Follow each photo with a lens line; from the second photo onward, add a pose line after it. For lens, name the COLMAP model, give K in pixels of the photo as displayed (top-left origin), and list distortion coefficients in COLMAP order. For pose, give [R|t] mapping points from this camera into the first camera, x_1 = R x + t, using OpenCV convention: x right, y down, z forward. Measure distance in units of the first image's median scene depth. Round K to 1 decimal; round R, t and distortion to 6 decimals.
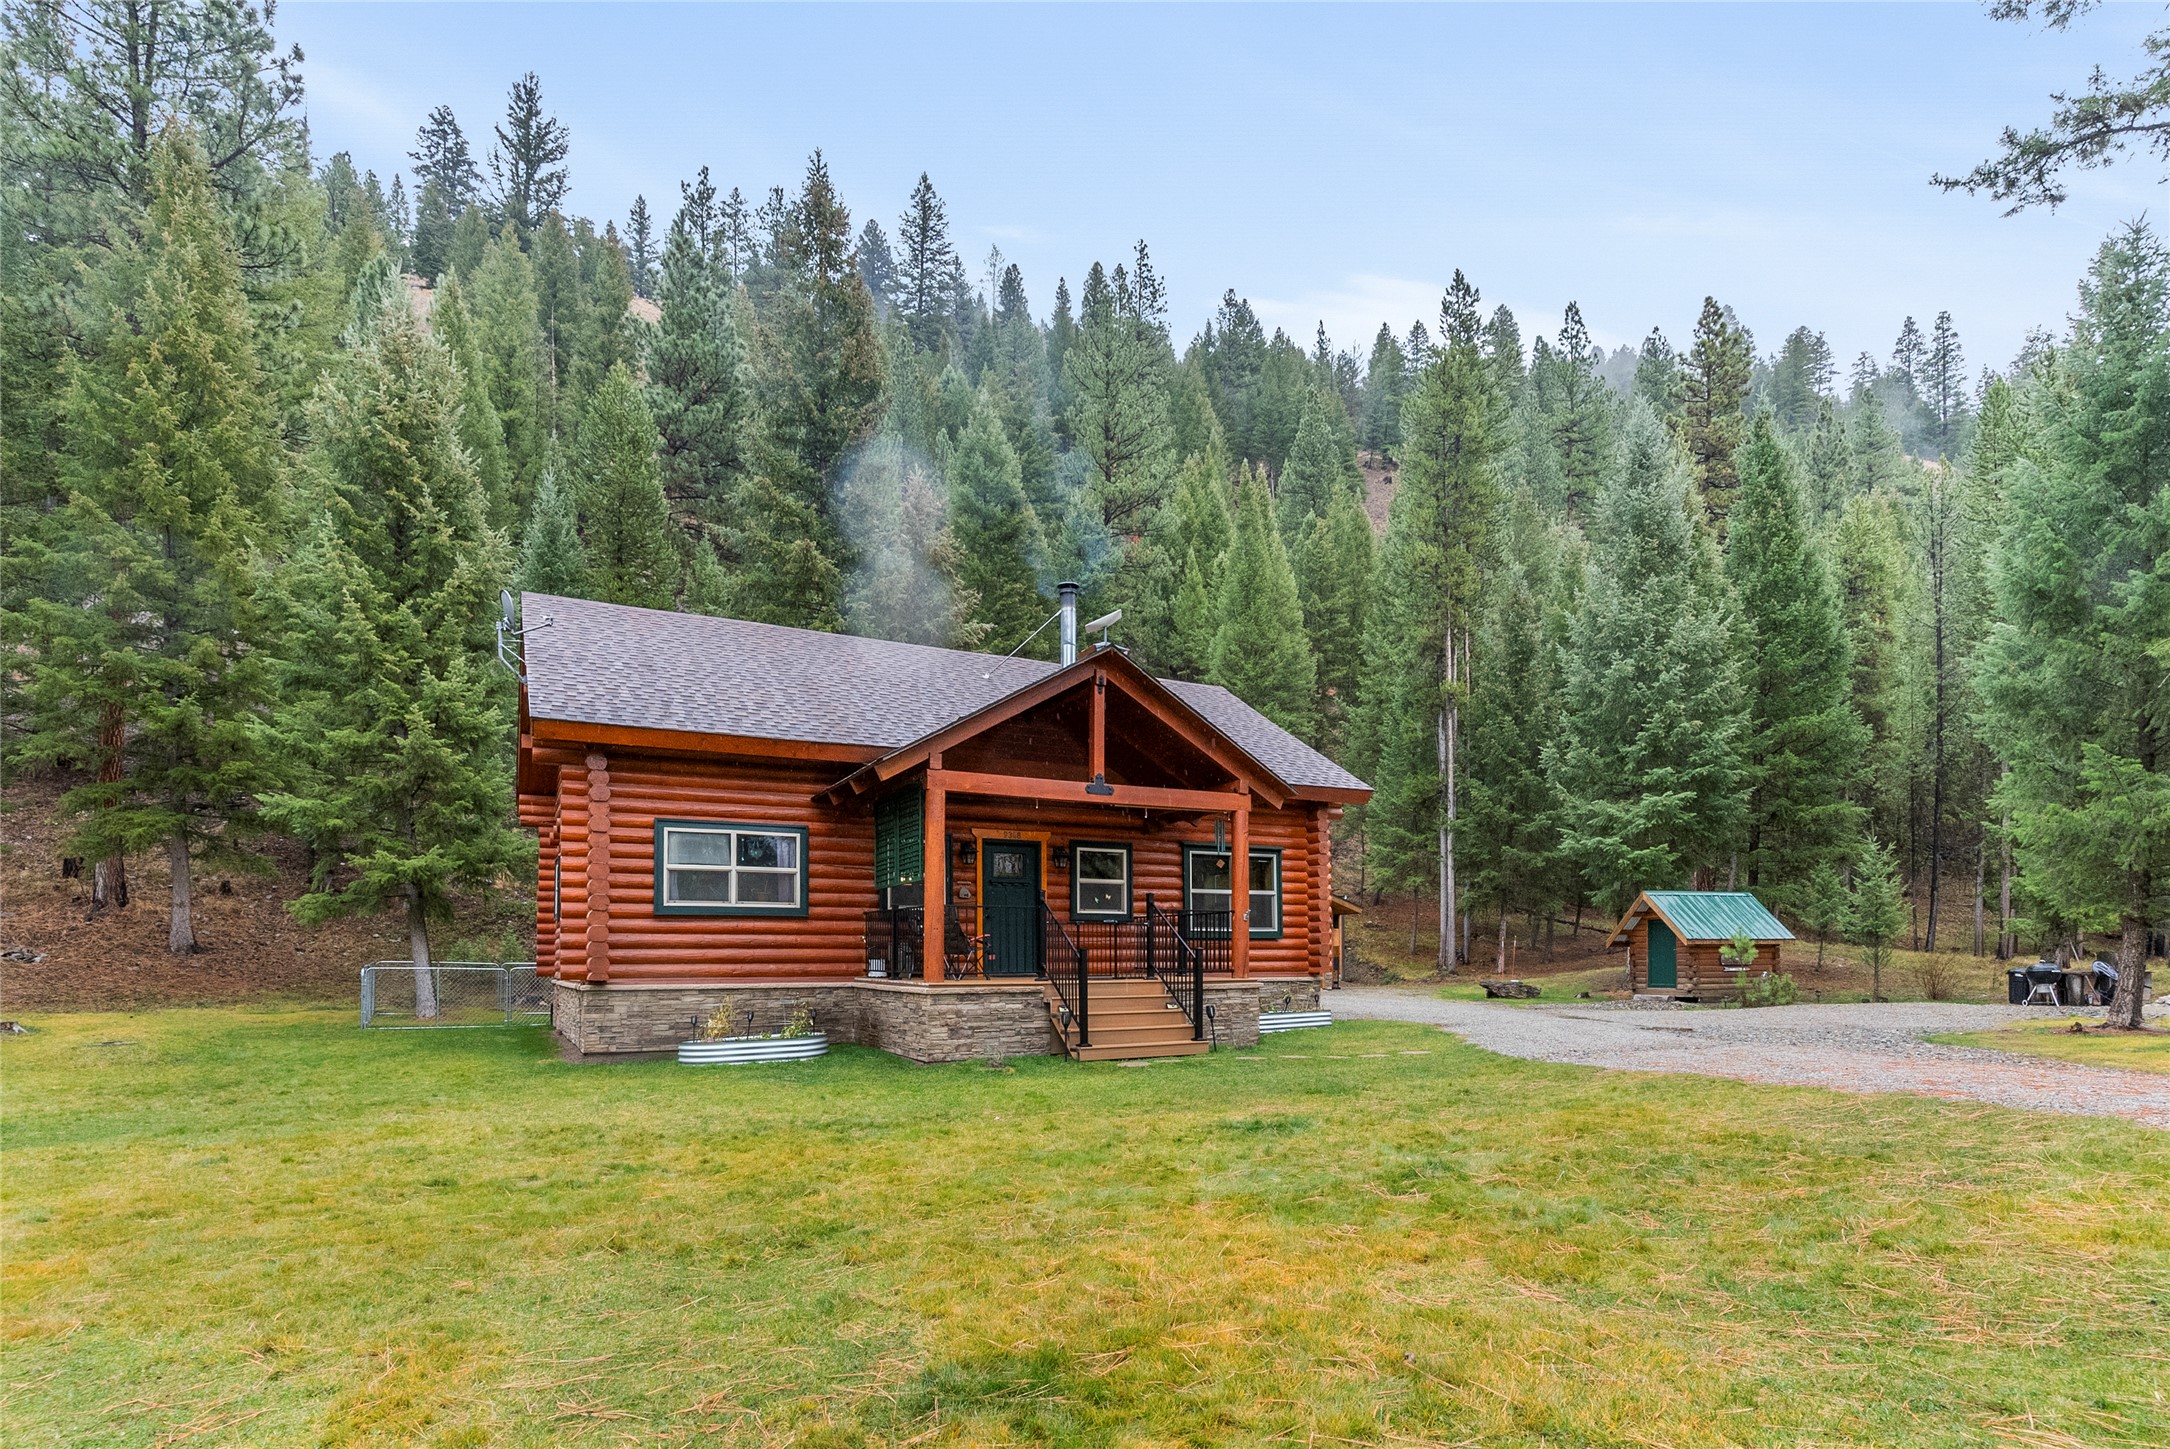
lens RADIAL K [[1101.3, 0, 1085.5], [0, 1101.3, 936.7], [0, 0, 1]] dist [0.001189, 0.000019]
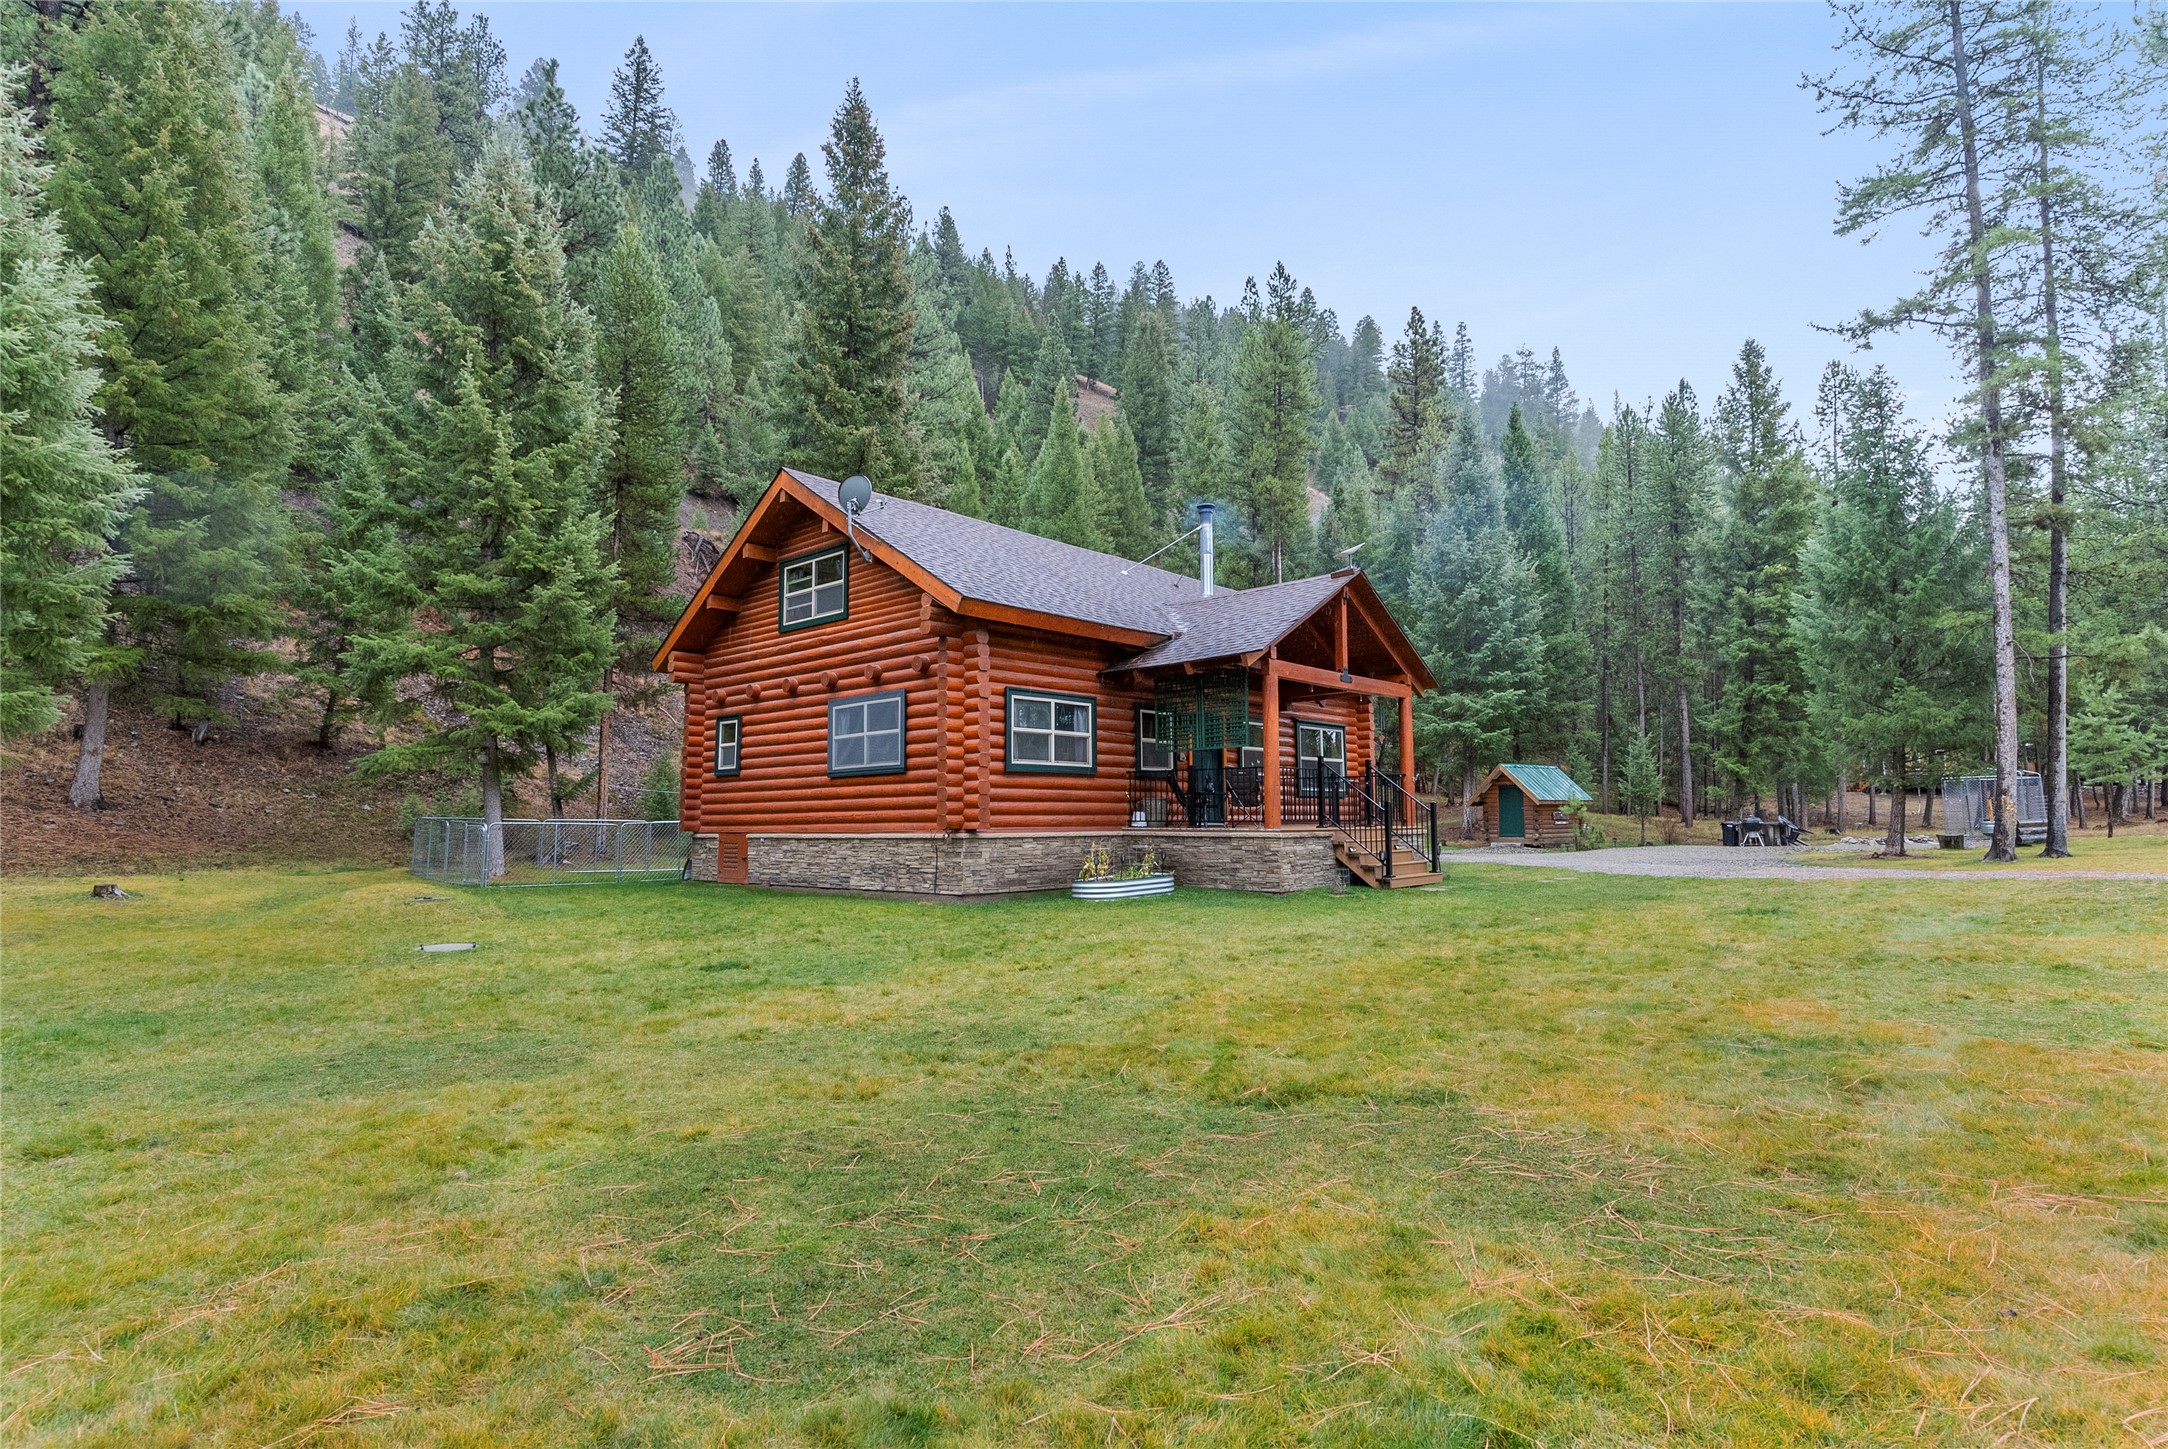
lens RADIAL K [[1066.8, 0, 1084.0], [0, 1066.8, 724.5], [0, 0, 1]] dist [0.001378, 0.000642]
pose [[0.942587, 0.027890, 0.332794, -0.640476], [-0.003879, 0.997354, -0.072597, 0.010732], [-0.333939, 0.067138, 0.940201, -0.062659]]
